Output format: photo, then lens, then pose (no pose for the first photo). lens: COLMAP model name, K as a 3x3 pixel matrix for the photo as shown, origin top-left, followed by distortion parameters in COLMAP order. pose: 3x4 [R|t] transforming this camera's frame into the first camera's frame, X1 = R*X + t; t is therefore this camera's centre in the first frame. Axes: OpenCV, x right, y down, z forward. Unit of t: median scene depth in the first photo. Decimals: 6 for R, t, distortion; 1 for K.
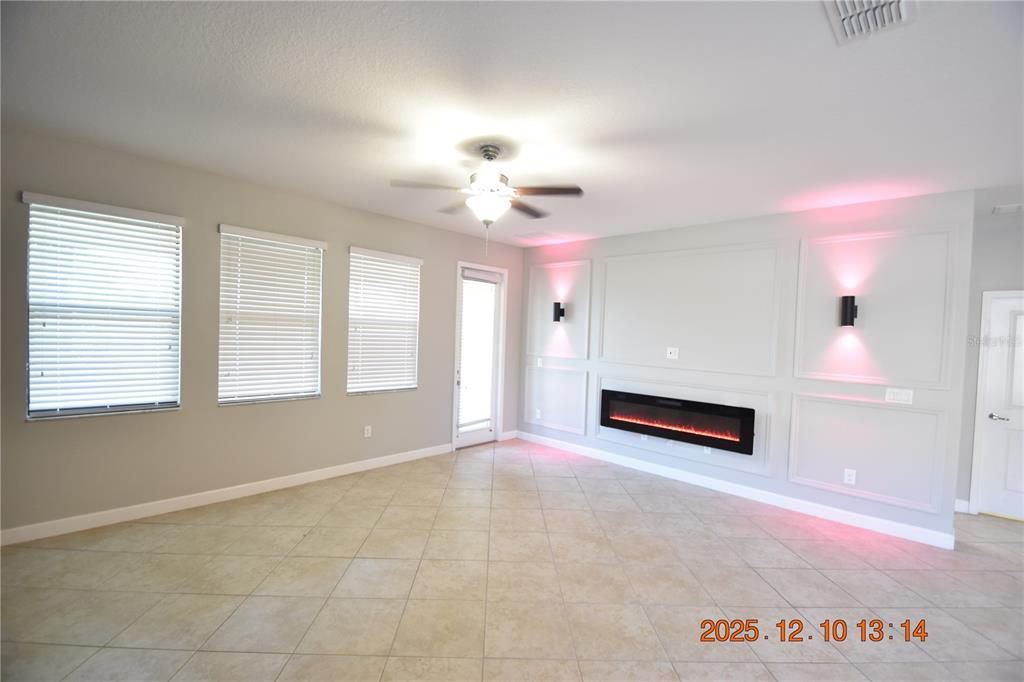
lens RADIAL K [[451.1, 0, 512.0], [0, 451.1, 341.0], [0, 0, 1]] dist [0.001709, -0.007386]
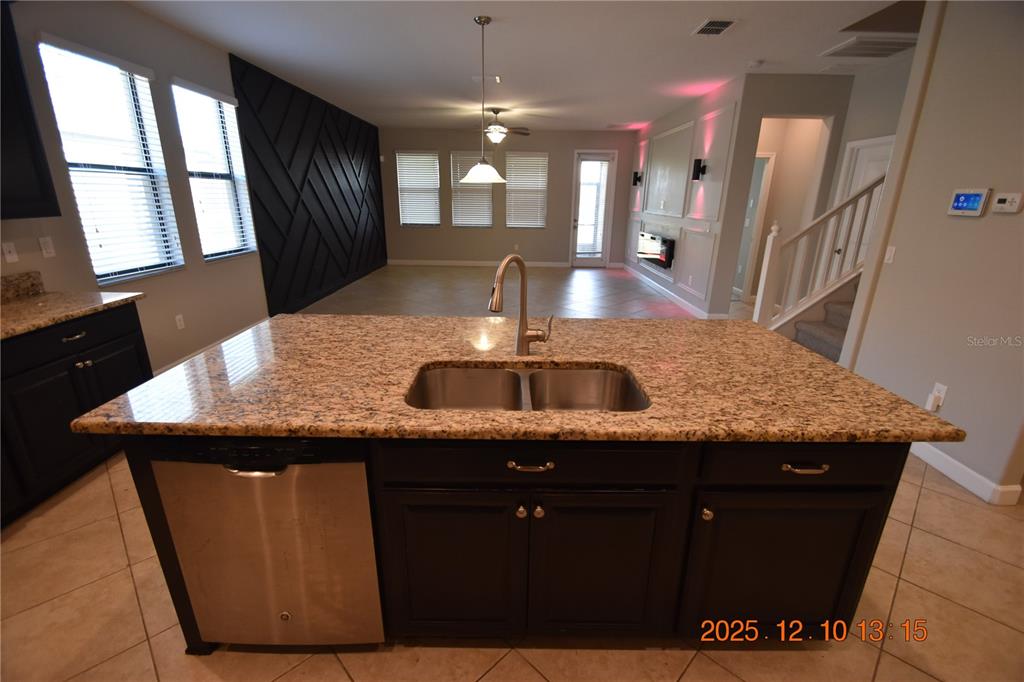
lens RADIAL K [[446.0, 0, 510.4], [0, 446.0, 343.3], [0, 0, 1]] dist [0.002312, -0.000350]
pose [[0.694615, 0.198375, -0.691489, 1.025843], [-0.002184, 0.961804, 0.273730, 0.059301], [0.719379, -0.188626, 0.668517, -0.402832]]
